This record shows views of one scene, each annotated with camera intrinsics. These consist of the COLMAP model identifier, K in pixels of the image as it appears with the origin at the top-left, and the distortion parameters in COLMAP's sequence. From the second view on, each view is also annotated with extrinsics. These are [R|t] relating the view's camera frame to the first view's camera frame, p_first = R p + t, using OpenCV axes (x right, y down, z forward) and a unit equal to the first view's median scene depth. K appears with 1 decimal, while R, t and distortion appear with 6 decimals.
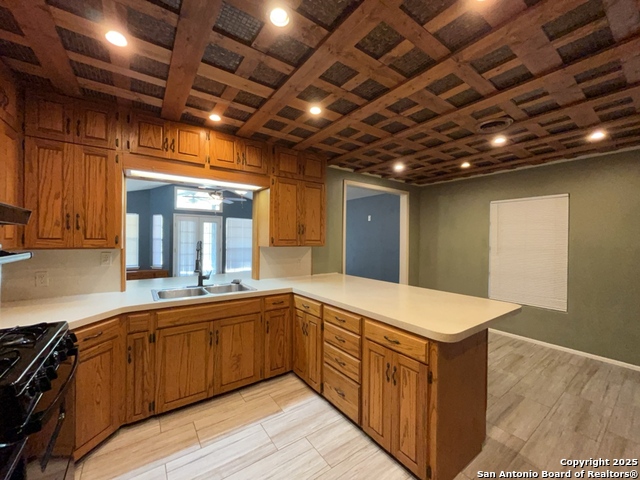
lens RADIAL K [[256.6, 0, 317.1], [0, 256.6, 241.5], [0, 0, 1]] dist [-0.002036, -0.000745]
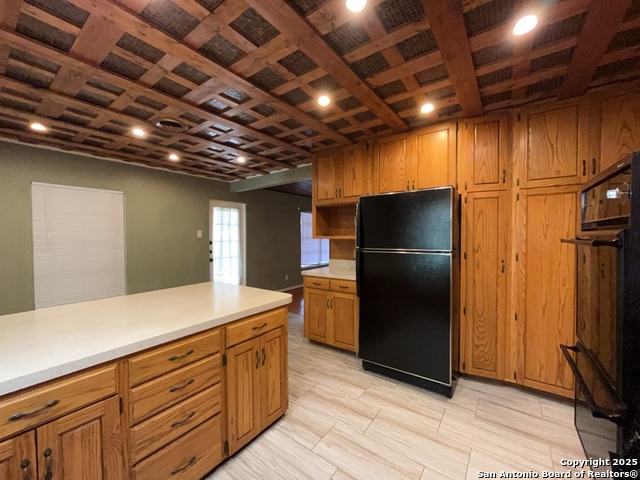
lens RADIAL K [[256.6, 0, 317.1], [0, 256.6, 239.1], [0, 0, 1]] dist [-0.002036, -0.000745]
pose [[-0.304867, -0.028489, 0.951969, -0.550324], [0.005312, 0.999486, 0.031613, -0.006859], [-0.952380, 0.014695, -0.304559, 0.769089]]
